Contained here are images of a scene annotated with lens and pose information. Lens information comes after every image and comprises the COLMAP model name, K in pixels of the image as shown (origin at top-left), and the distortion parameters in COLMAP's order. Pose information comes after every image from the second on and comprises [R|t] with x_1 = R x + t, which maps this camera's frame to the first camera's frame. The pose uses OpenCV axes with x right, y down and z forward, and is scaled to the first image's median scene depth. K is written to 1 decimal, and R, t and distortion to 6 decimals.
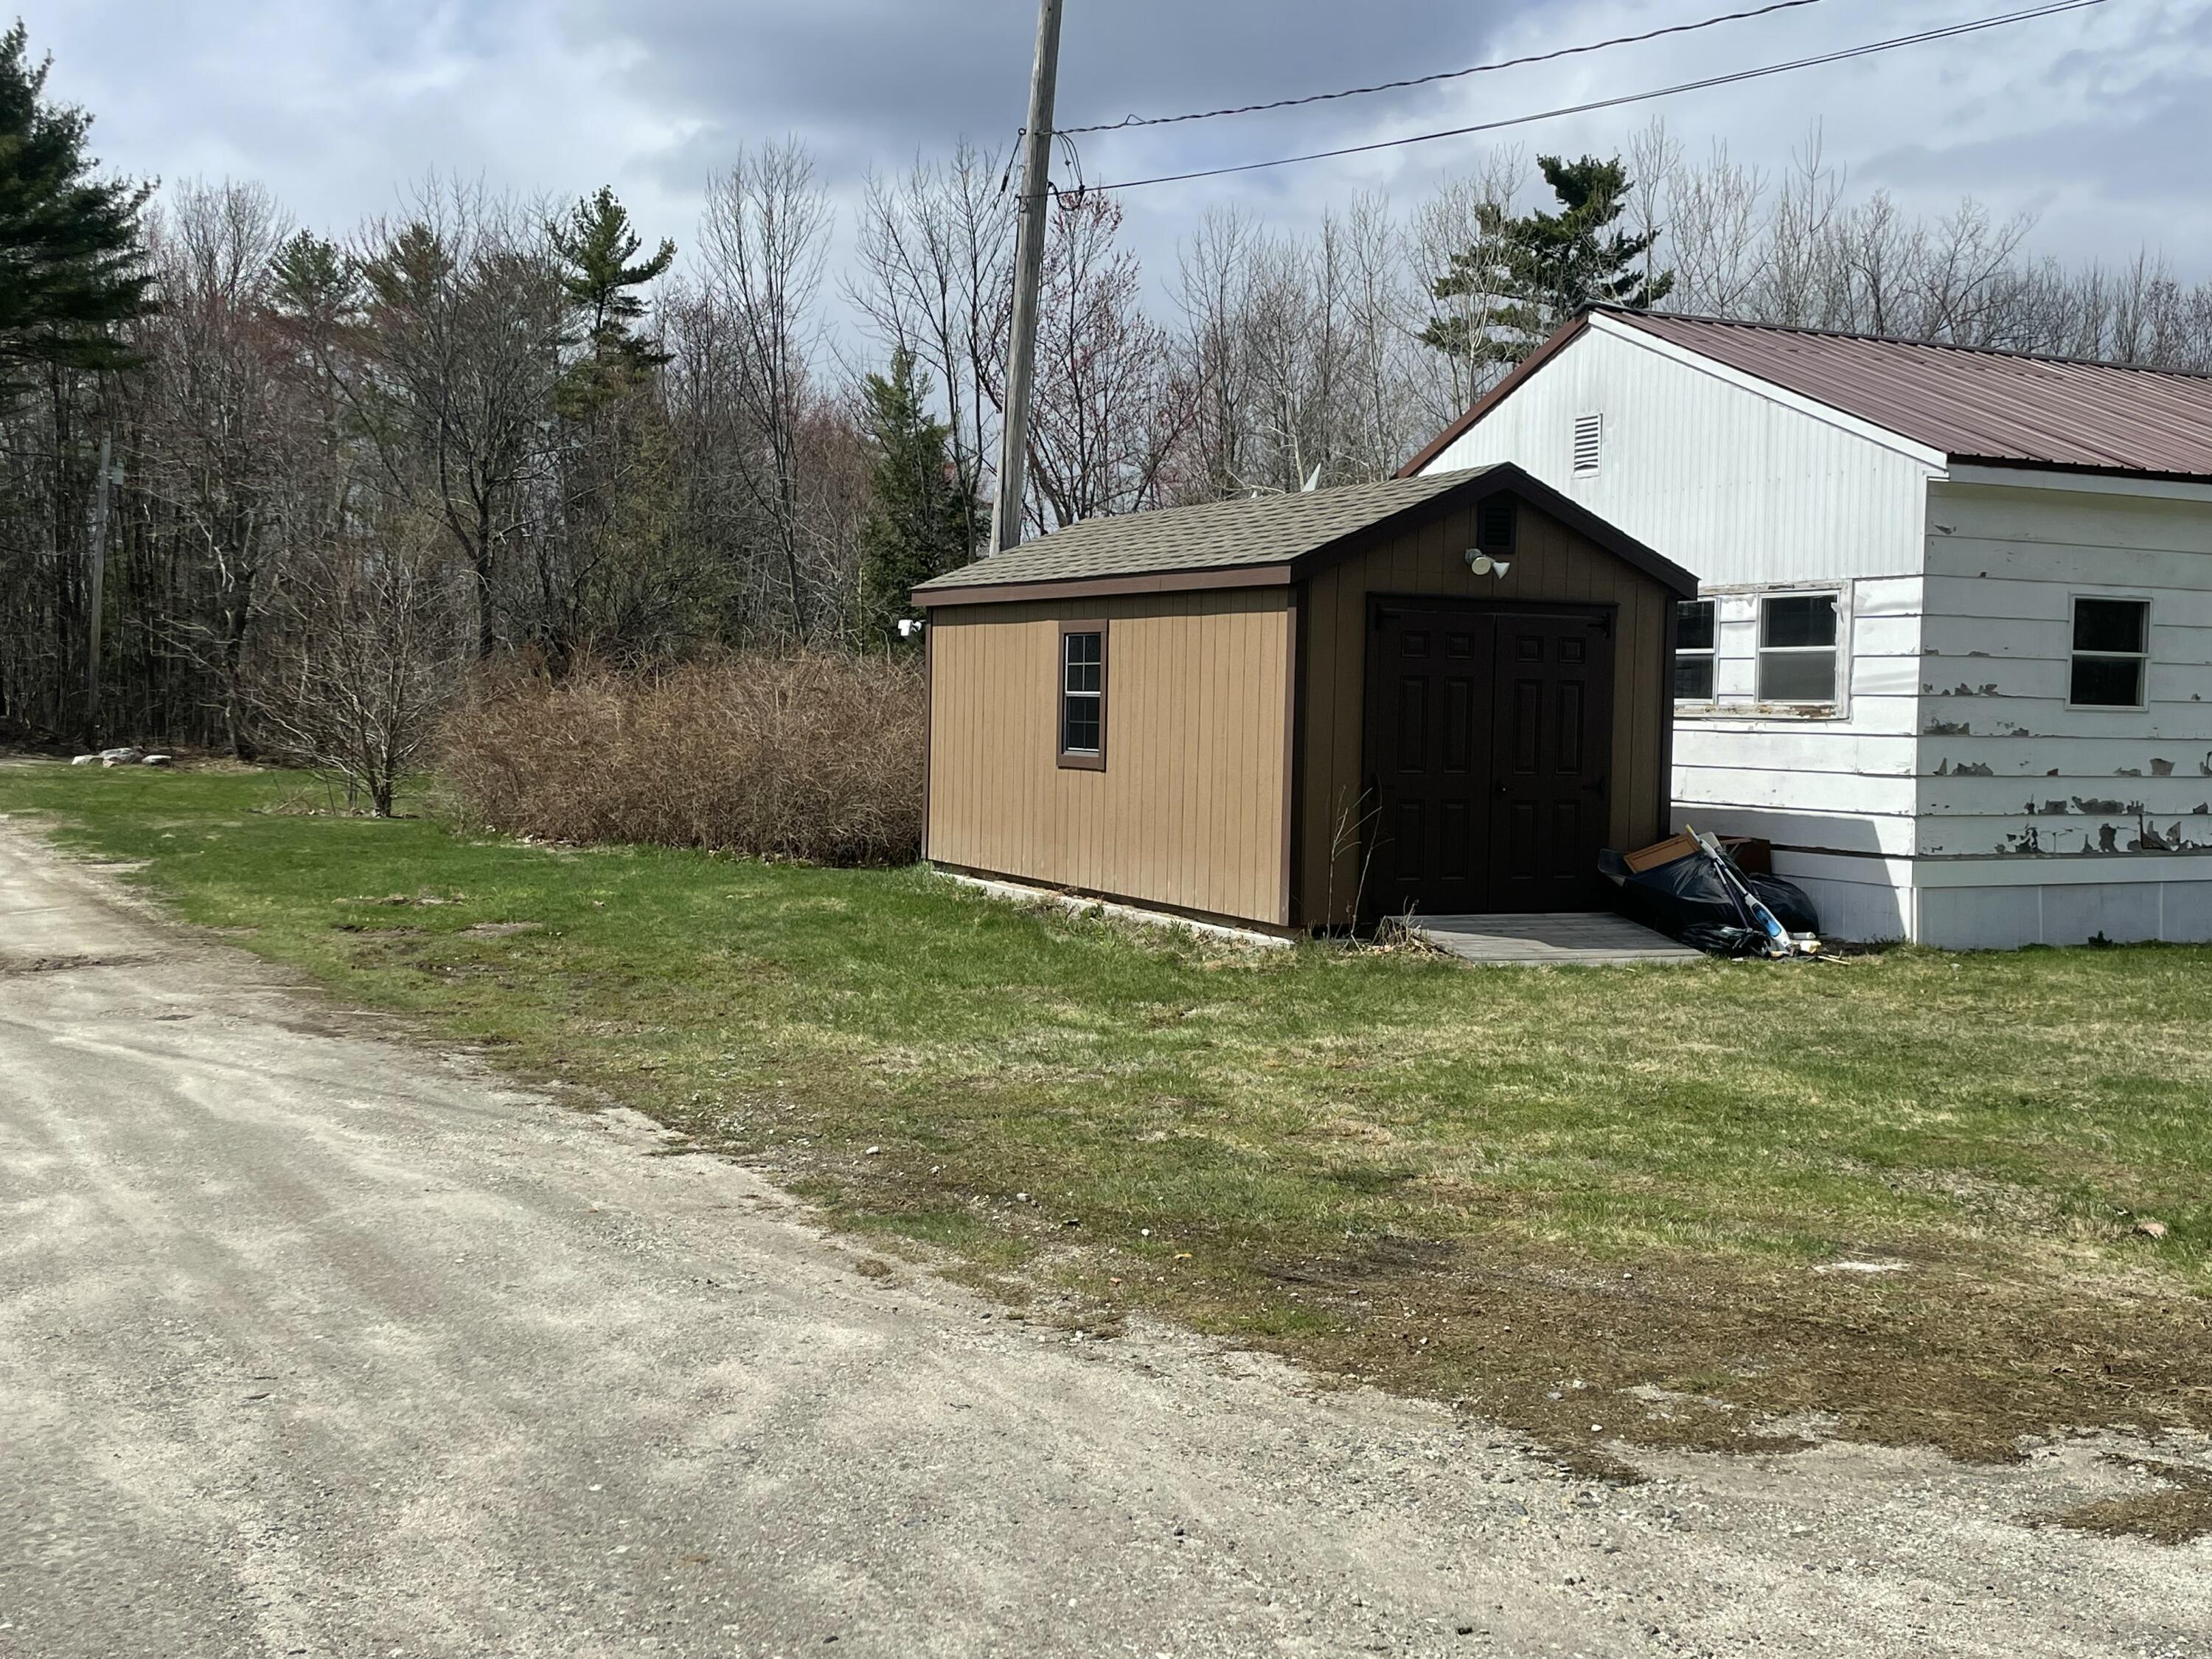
lens RADIAL K [[2251.5, 0, 1110.4], [0, 2251.5, 824.3], [0, 0, 1]] dist [0.025758, 0.000000]
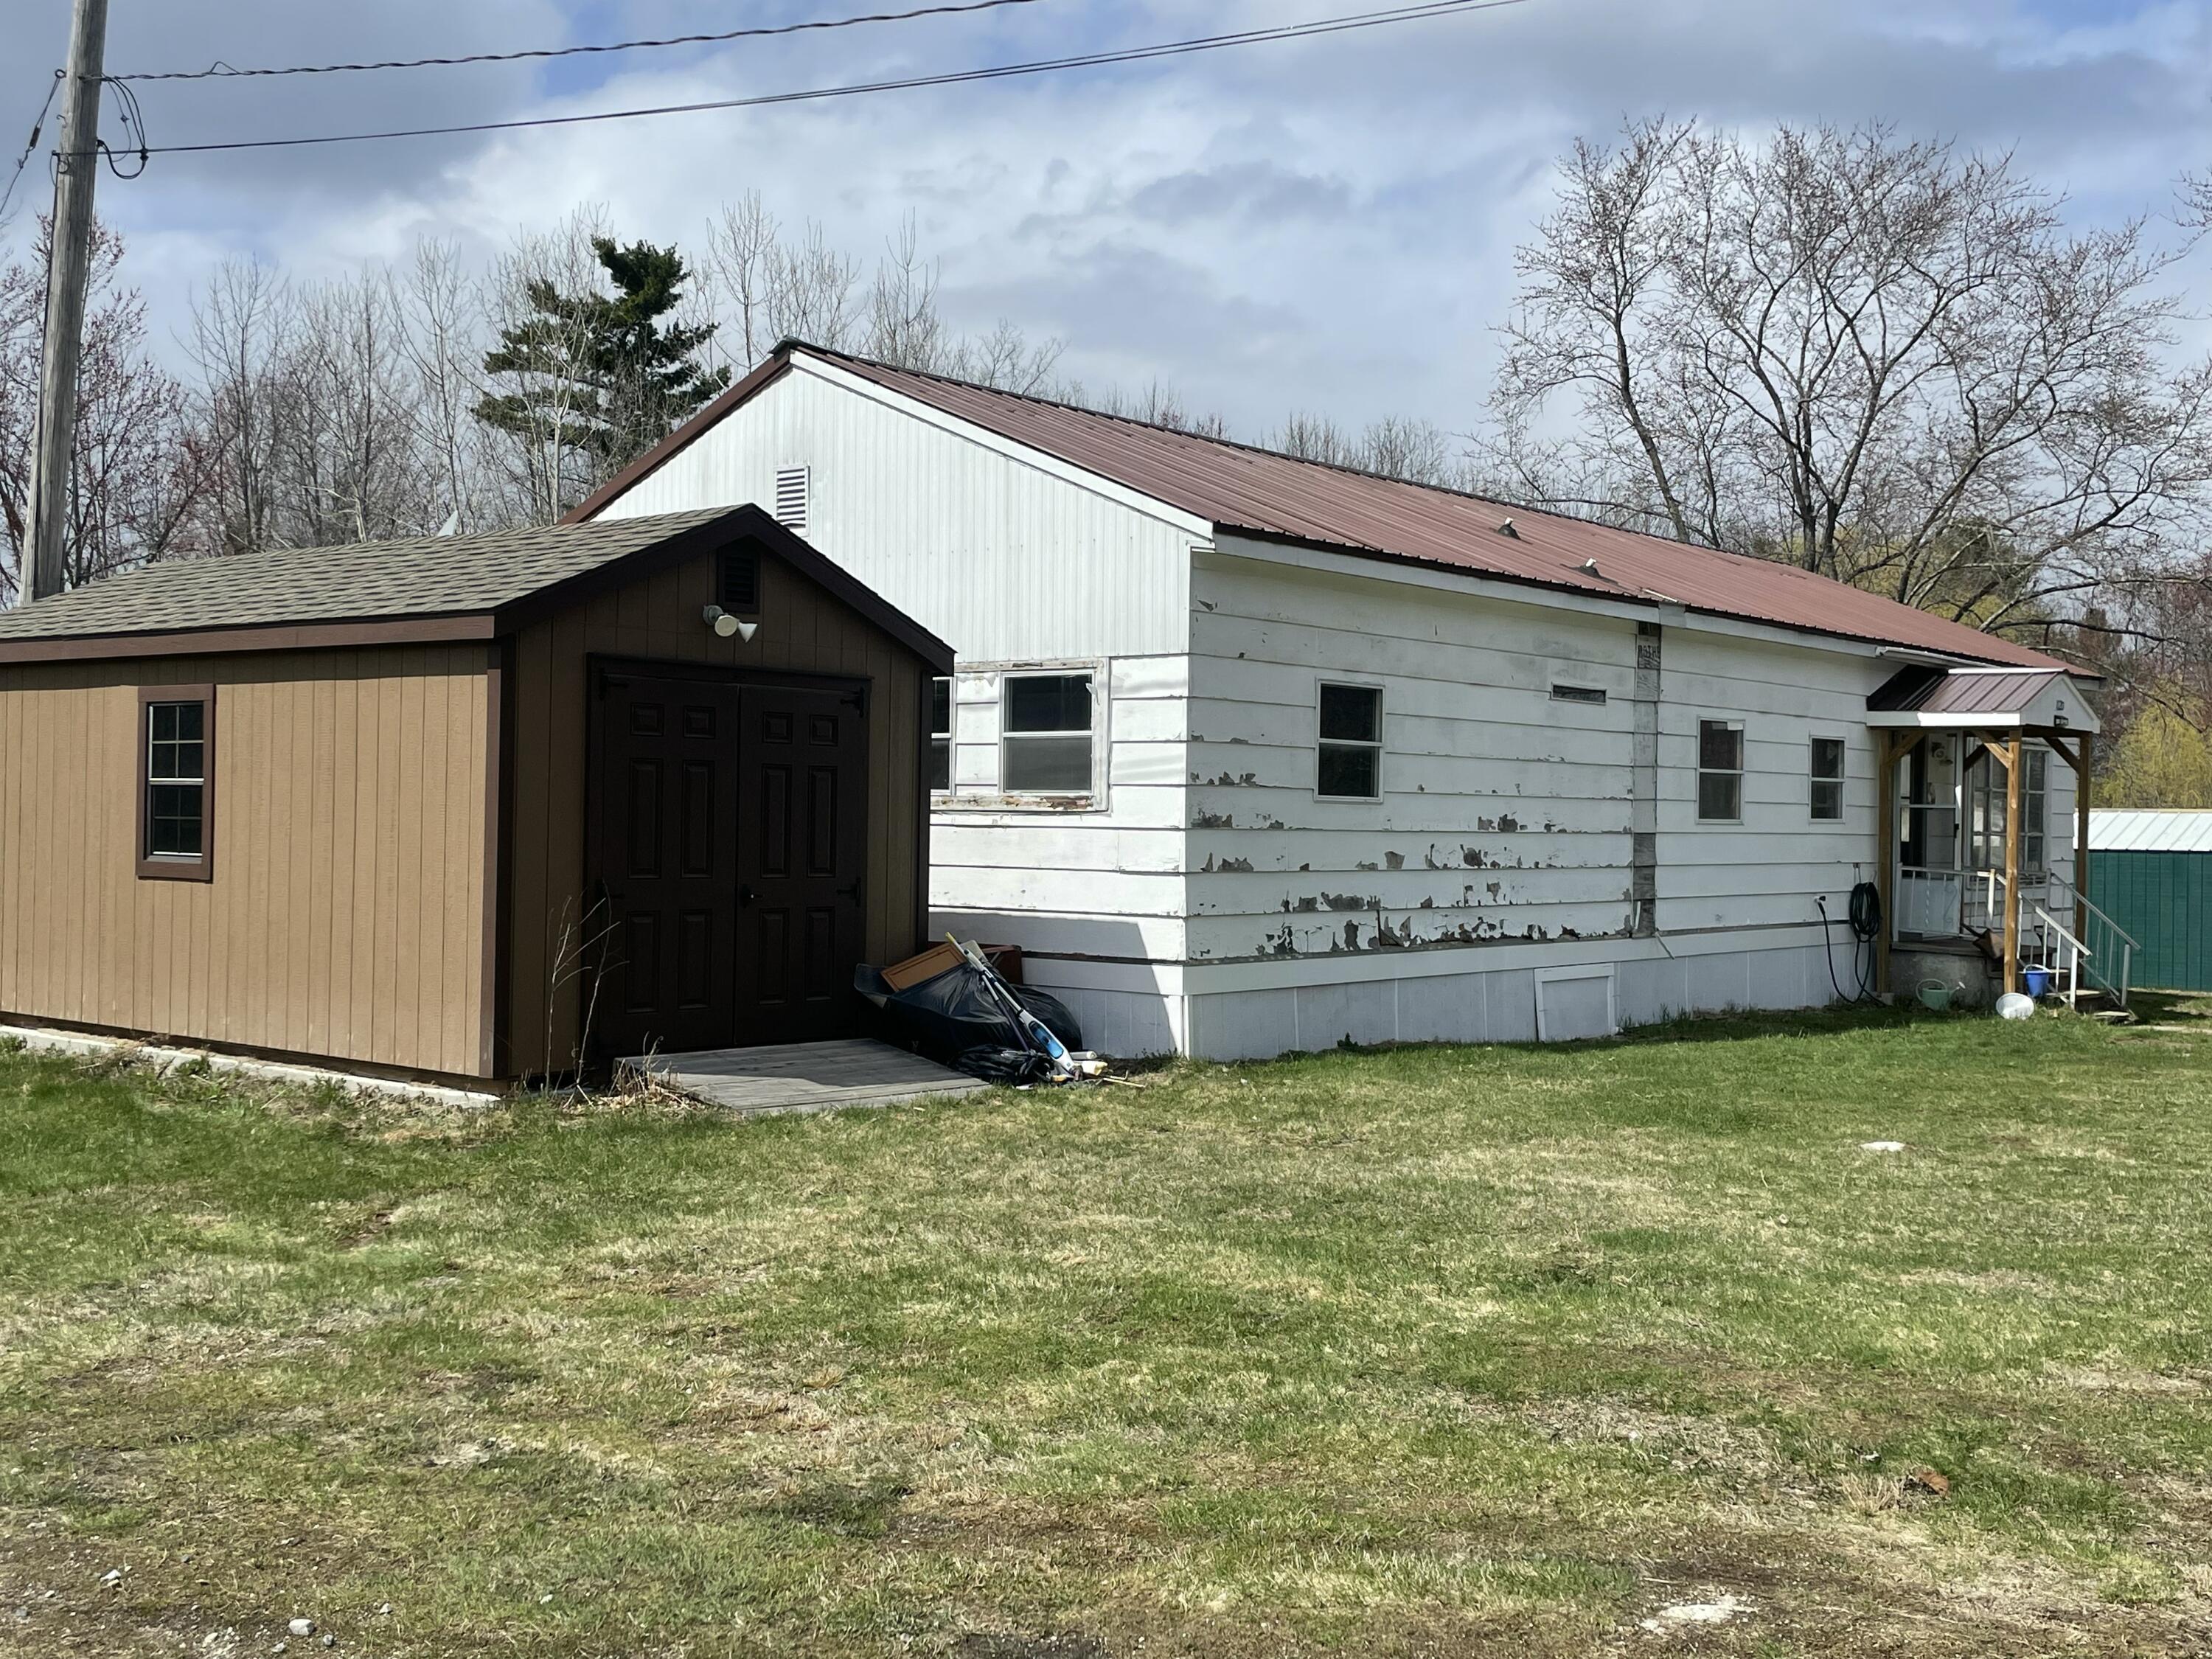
lens RADIAL K [[2251.5, 0, 1124.2], [0, 2251.5, 818.5], [0, 0, 1]] dist [0.025758, 0.000000]
pose [[0.909125, -0.004510, 0.416498, -0.042322], [0.023563, 0.998897, -0.040615, -0.006855], [-0.415856, 0.046738, 0.908229, 0.177457]]
